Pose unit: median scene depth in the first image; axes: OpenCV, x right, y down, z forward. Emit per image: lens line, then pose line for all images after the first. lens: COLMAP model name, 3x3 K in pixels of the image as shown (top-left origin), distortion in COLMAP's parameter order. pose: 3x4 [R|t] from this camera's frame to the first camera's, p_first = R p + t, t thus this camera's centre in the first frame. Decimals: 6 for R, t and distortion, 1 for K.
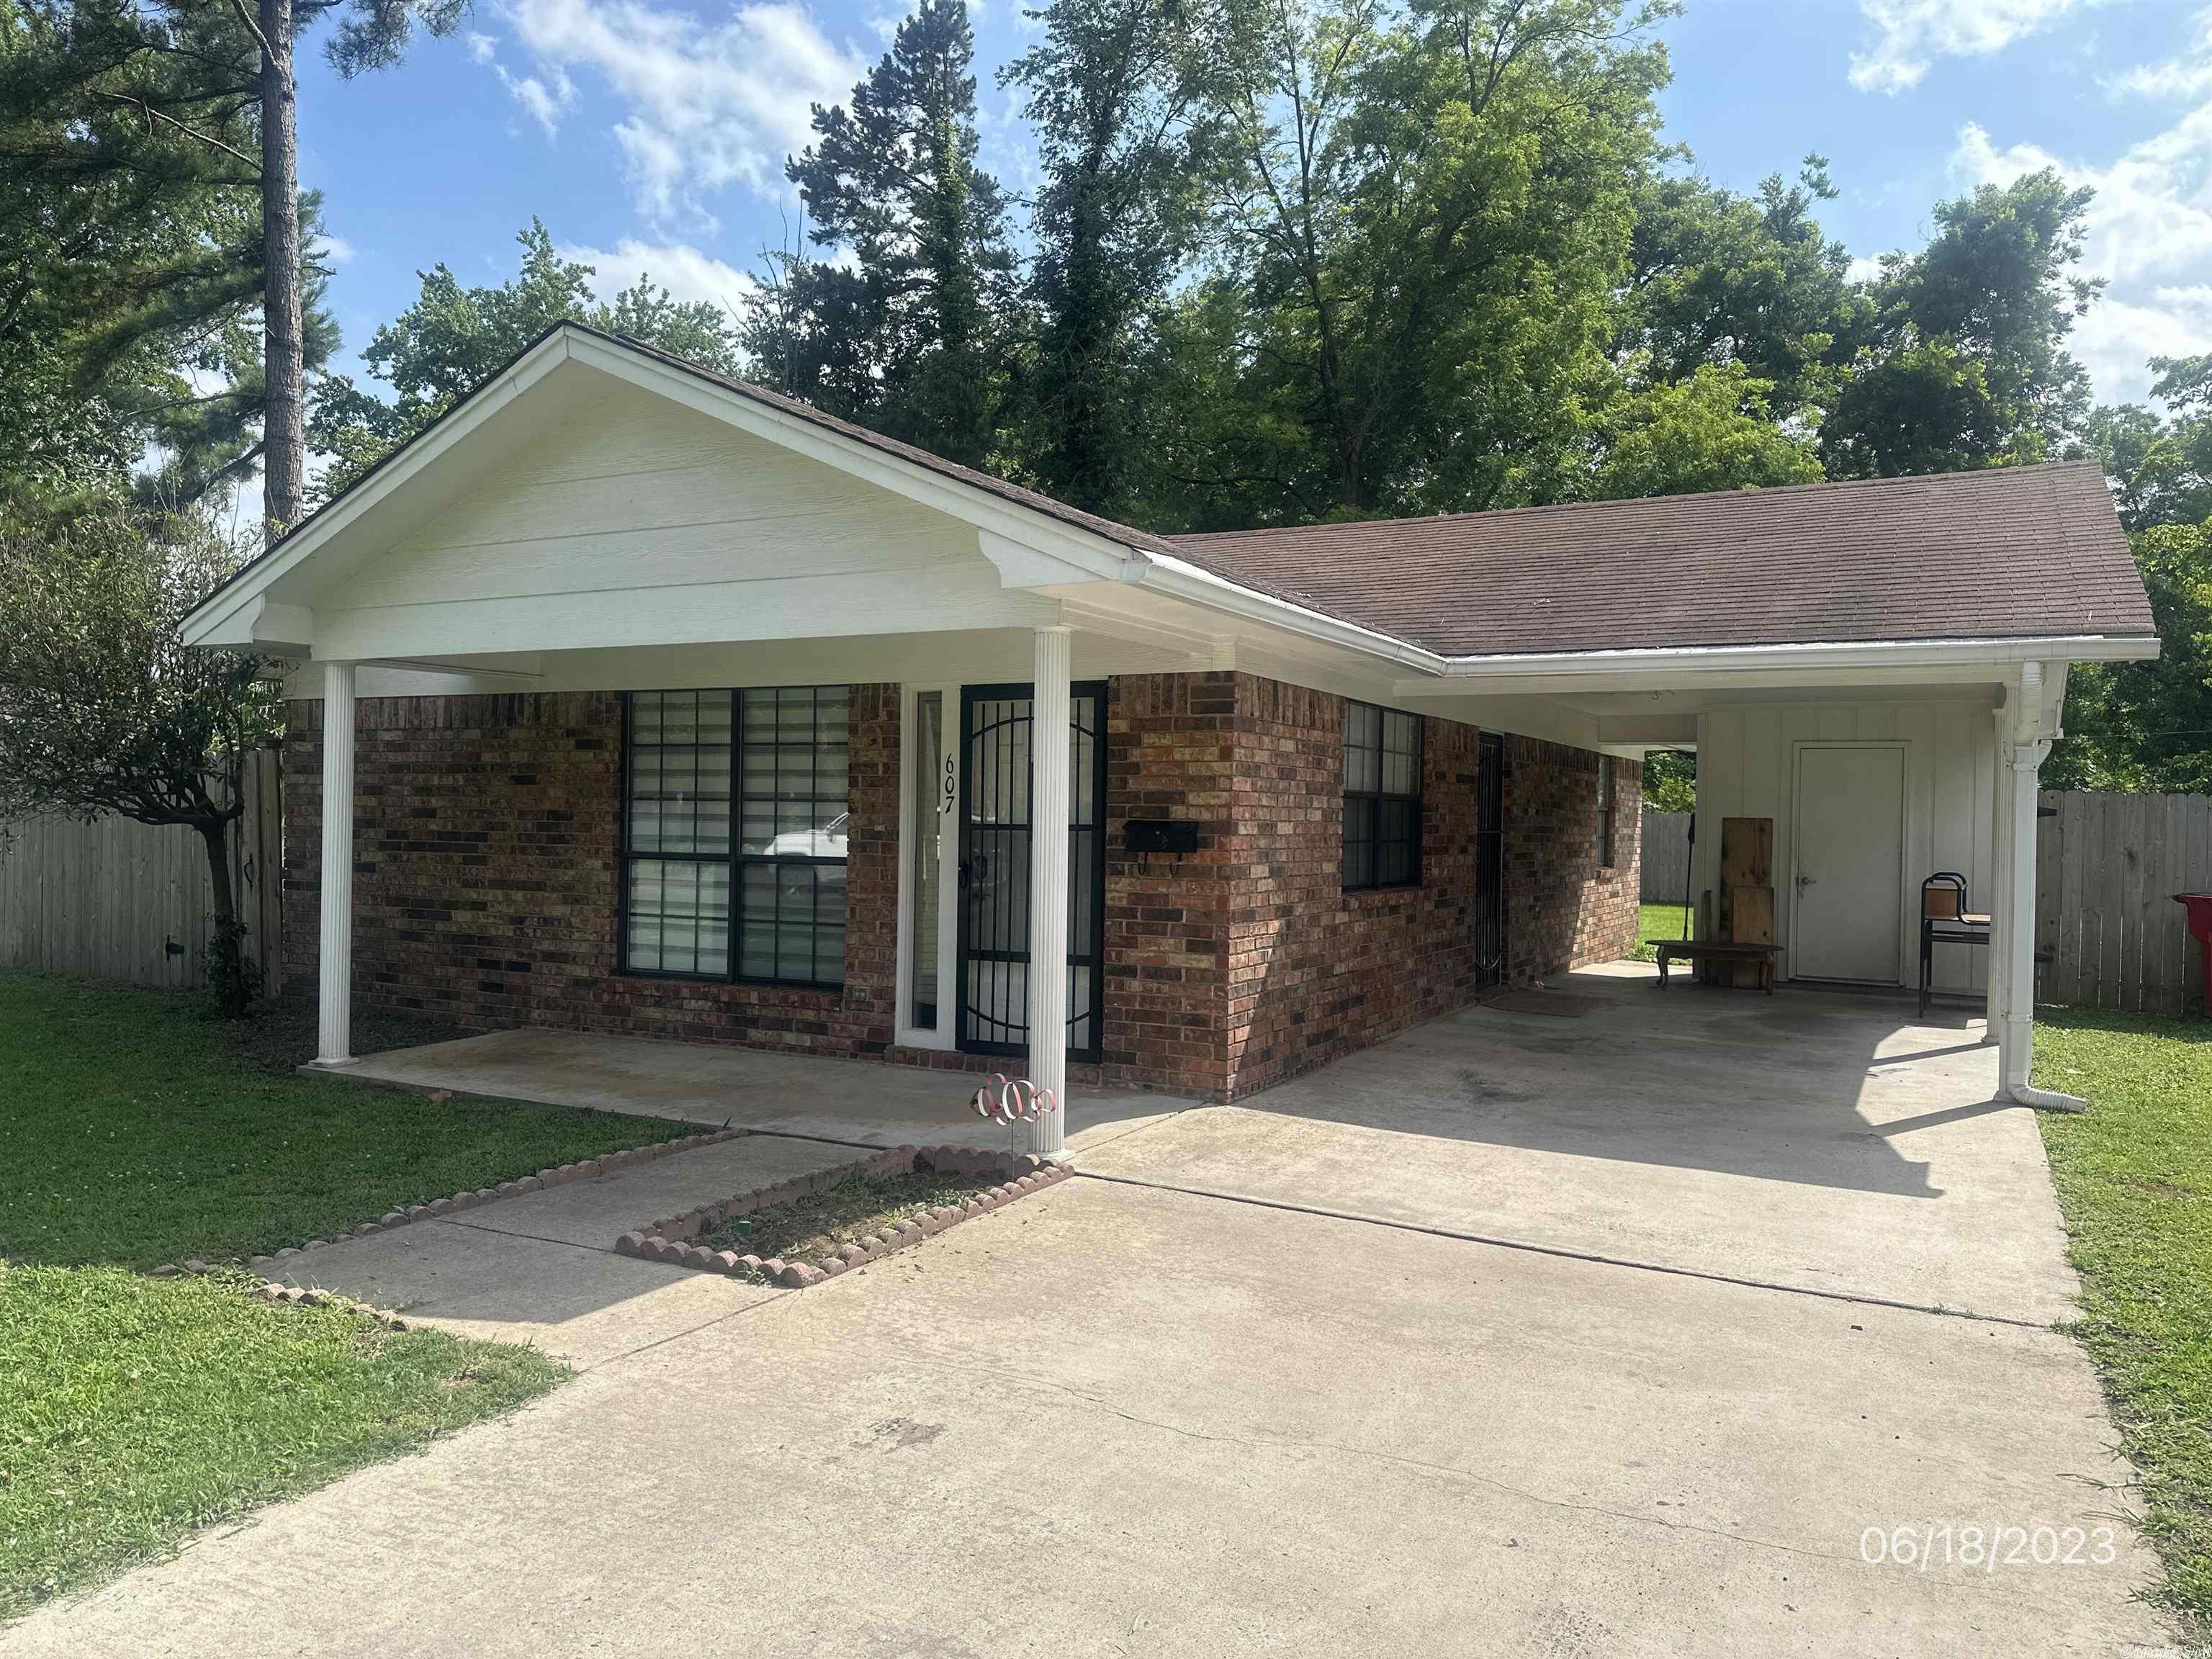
lens RADIAL K [[1545.7, 0, 1106.0], [0, 1545.7, 829.5], [0, 0, 1]] dist [0.076958, -0.062698]
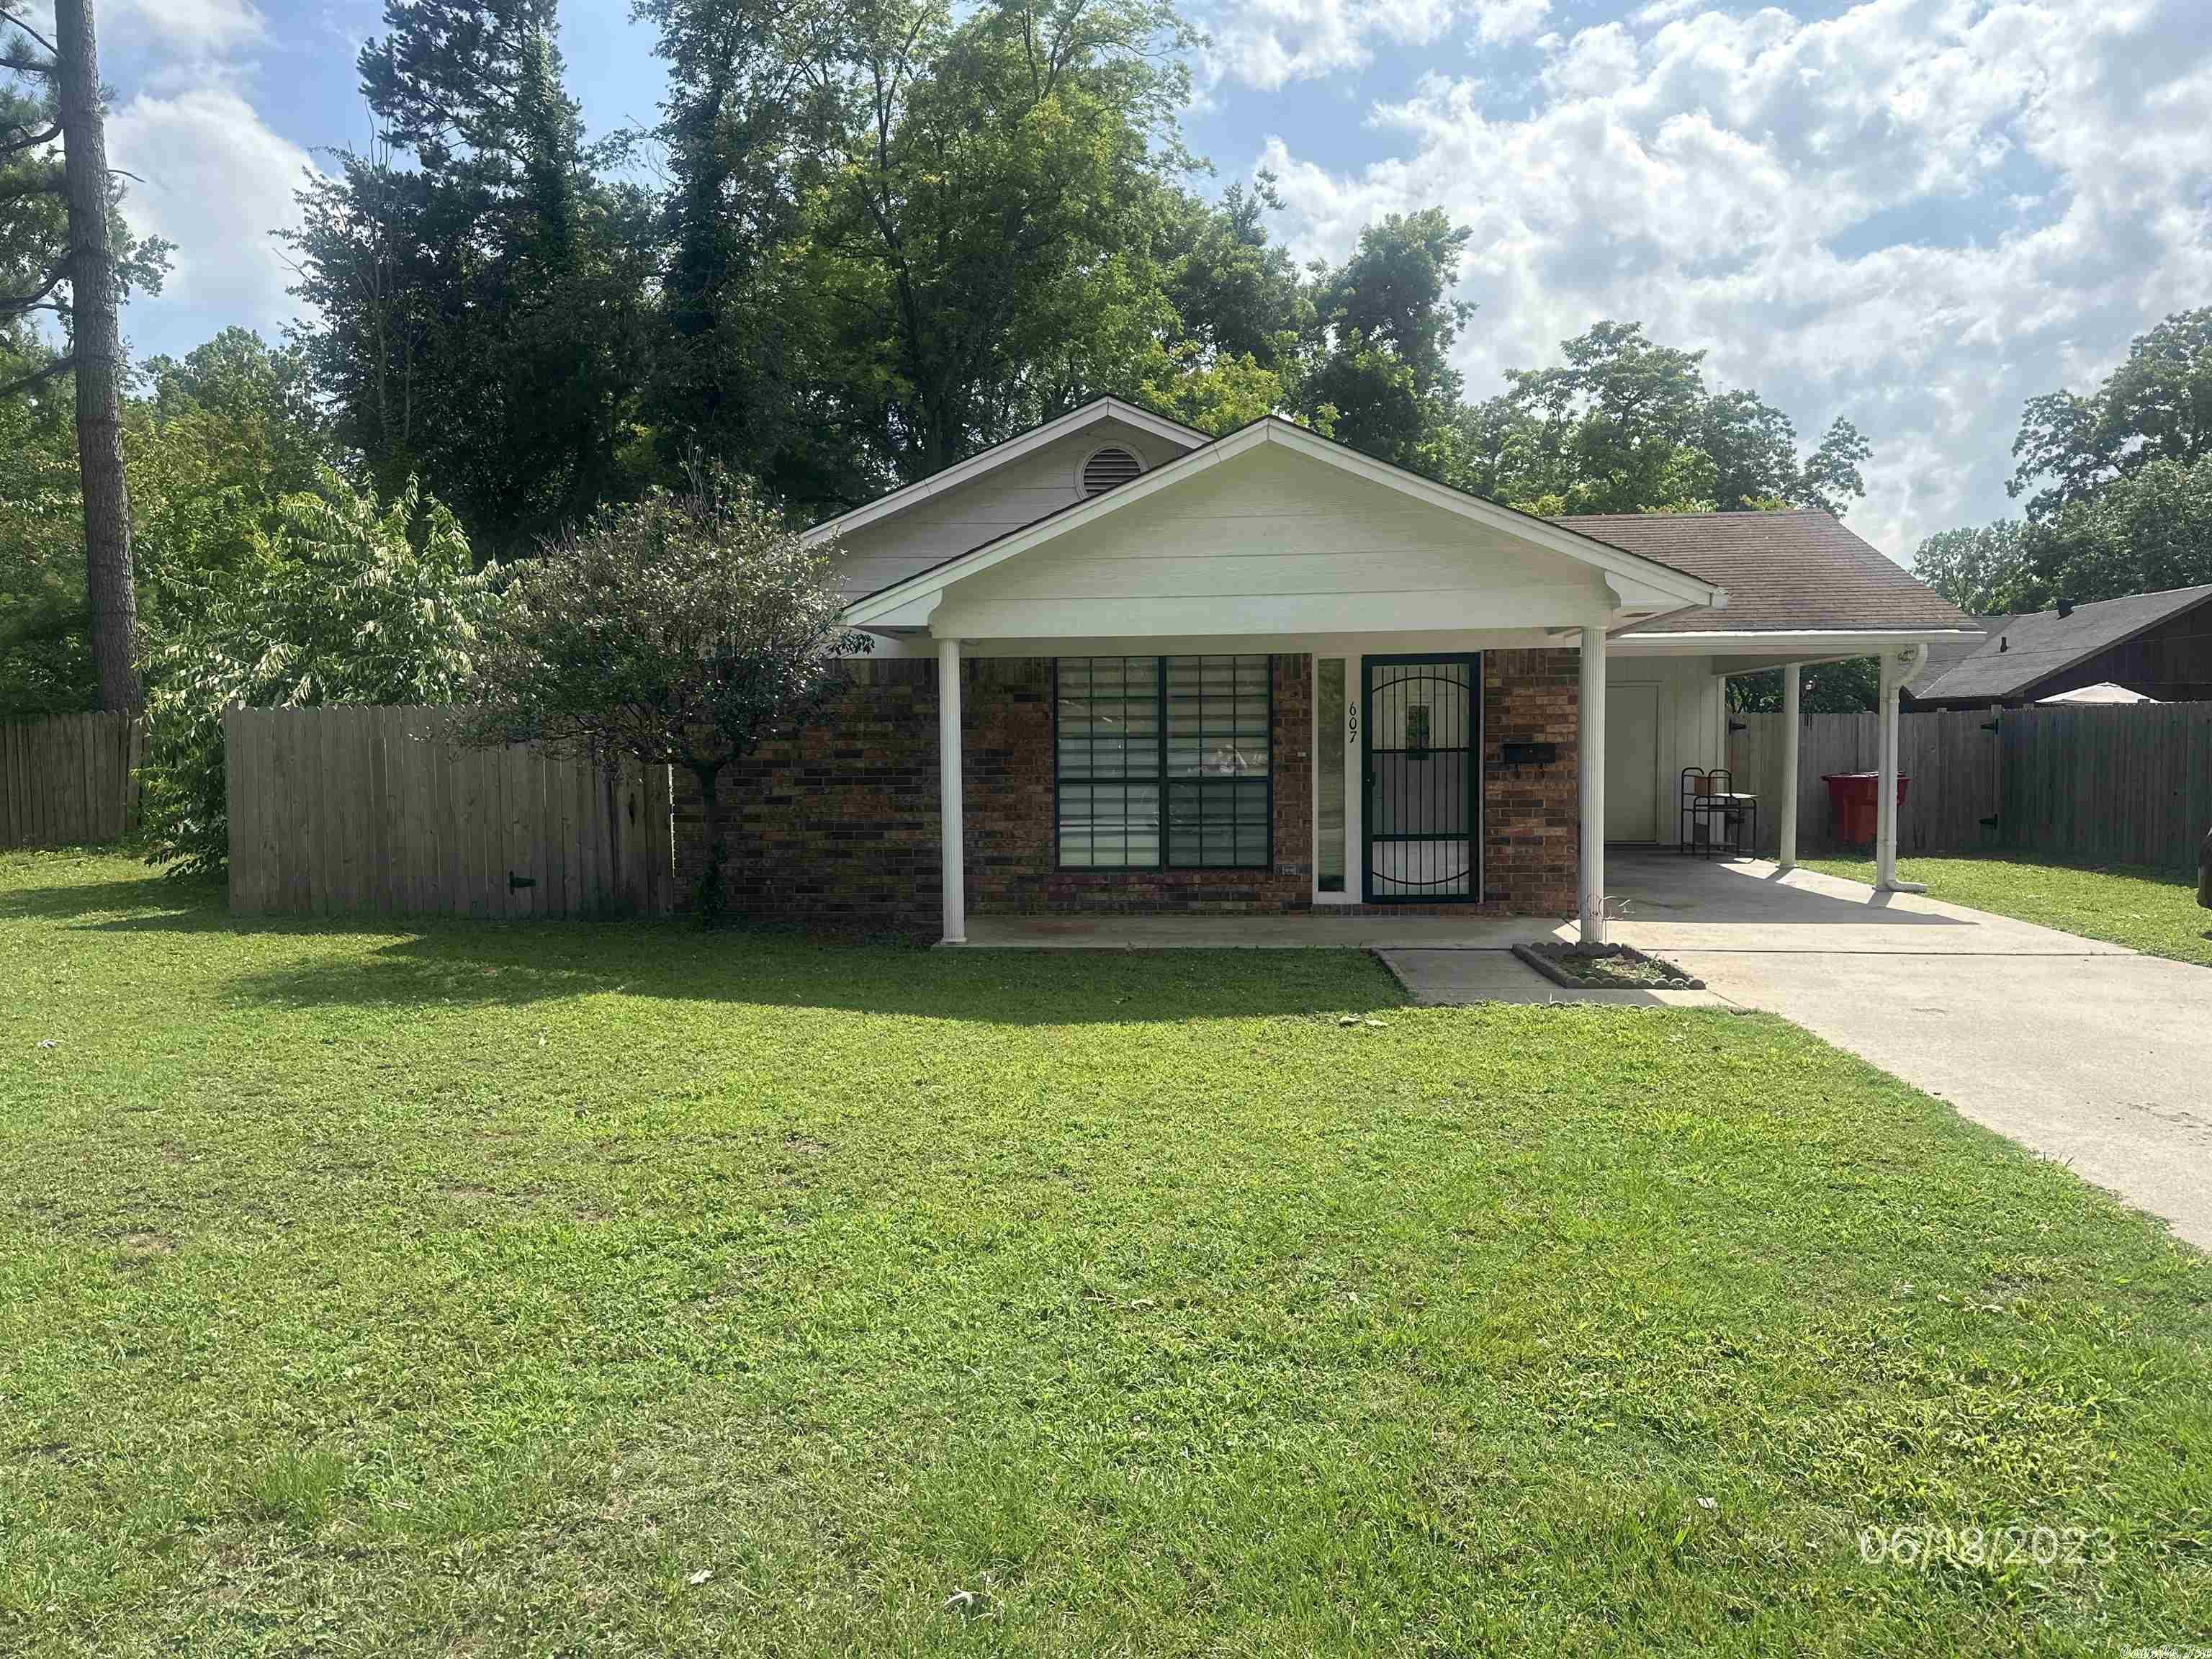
lens RADIAL K [[1545.7, 0, 1106.0], [0, 1545.7, 829.5], [0, 0, 1]] dist [0.076958, -0.062698]
pose [[0.921581, -0.043972, 0.385689, -0.275646], [0.027002, 0.998419, 0.049309, -0.002244], [-0.387247, -0.035028, 0.921310, -0.081725]]
